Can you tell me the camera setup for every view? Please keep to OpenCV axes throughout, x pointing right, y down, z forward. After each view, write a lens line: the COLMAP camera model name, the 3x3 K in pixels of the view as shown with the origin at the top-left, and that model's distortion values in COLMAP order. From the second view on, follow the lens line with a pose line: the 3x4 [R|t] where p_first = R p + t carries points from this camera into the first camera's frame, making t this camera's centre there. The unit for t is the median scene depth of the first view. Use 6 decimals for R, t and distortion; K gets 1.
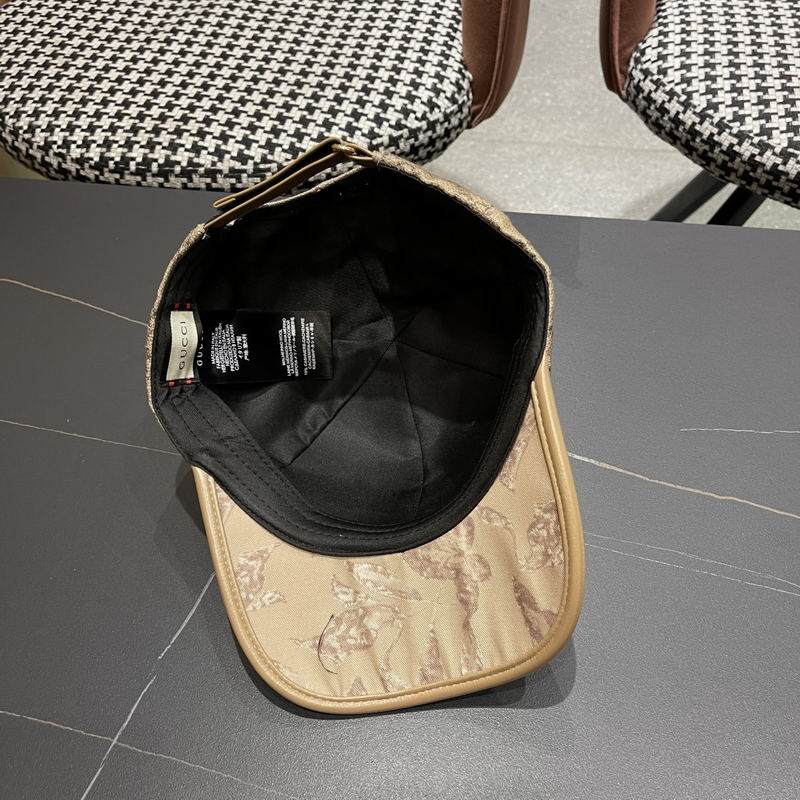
lens RADIAL K [[841.2, 0, 400.1], [0, 841.2, 403.1], [0, 0, 1]] dist [0.017223, 0.000000]
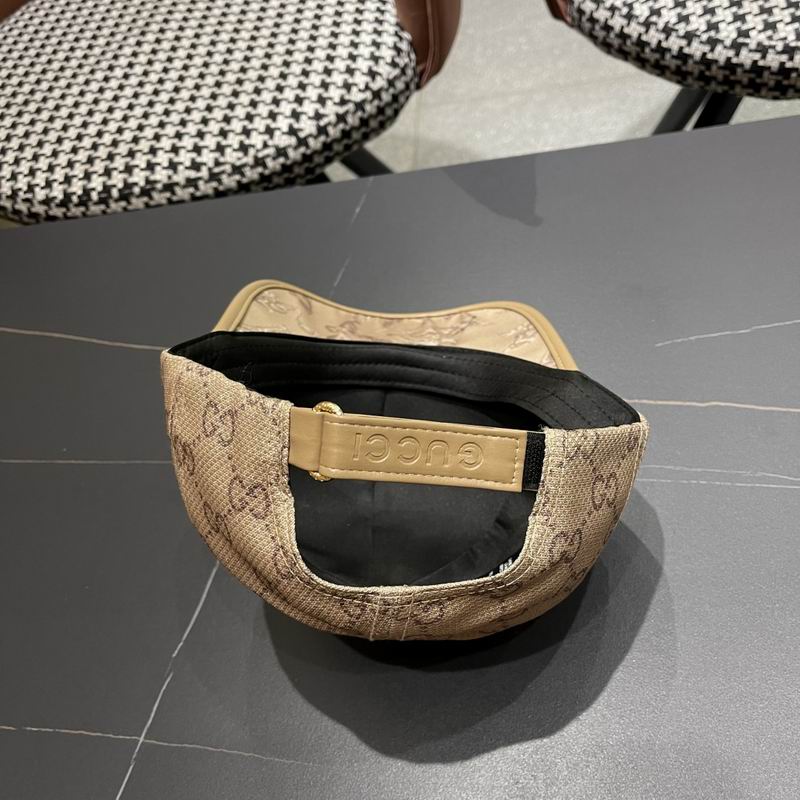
lens RADIAL K [[841.2, 0, 403.7], [0, 841.2, 414.4], [0, 0, 1]] dist [0.017223, 0.000000]
pose [[0.979869, -0.184230, -0.076921, 0.076585], [0.186531, 0.982160, 0.023815, 0.023312], [0.071161, -0.037683, 0.996753, -0.002049]]
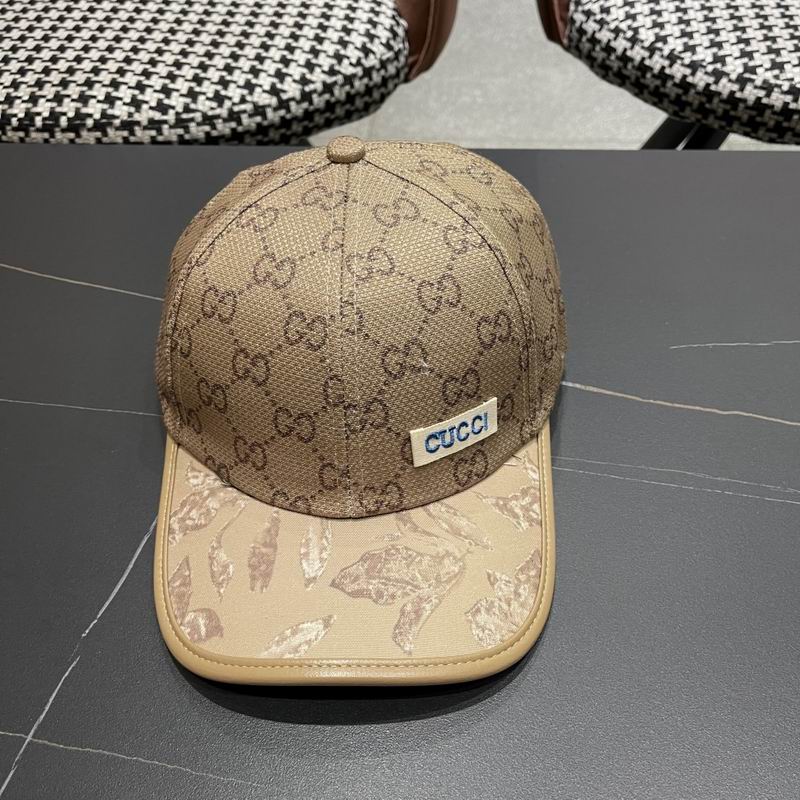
lens RADIAL K [[841.2, 0, 397.2], [0, 841.2, 399.2], [0, 0, 1]] dist [0.017223, 0.000000]
pose [[0.995938, -0.061558, 0.065720, -0.013376], [0.065108, 0.996453, -0.053316, 0.083025], [-0.062204, 0.057379, 0.996413, 0.092026]]
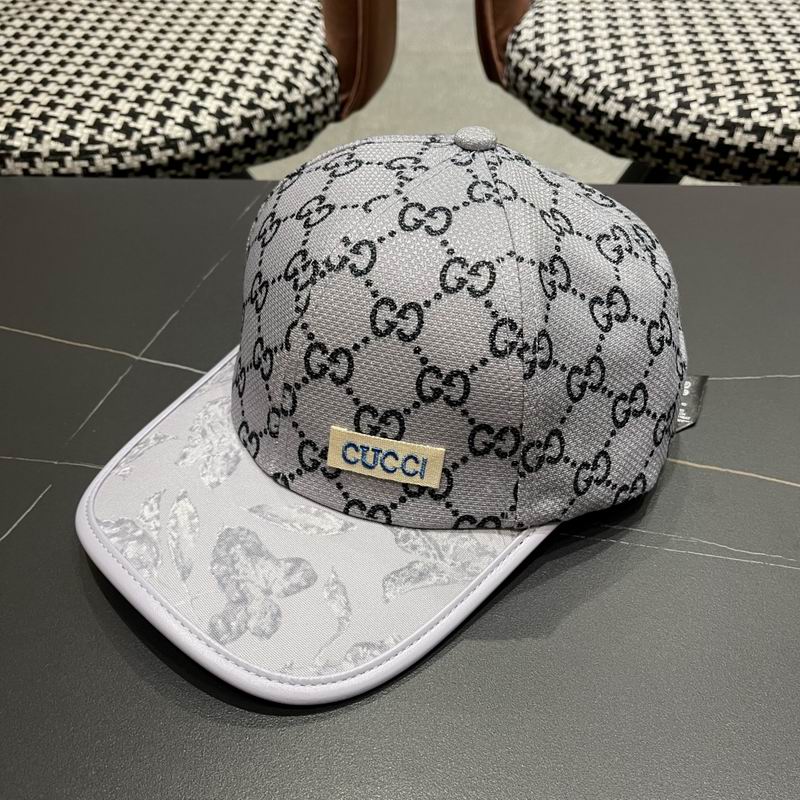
lens RADIAL K [[841.2, 0, 410.3], [0, 841.2, 410.1], [0, 0, 1]] dist [0.017223, 0.000000]
pose [[0.995497, -0.055055, 0.077172, 0.077968], [0.063795, 0.991222, -0.115797, 0.101295], [-0.070119, 0.120199, 0.990270, 0.146681]]
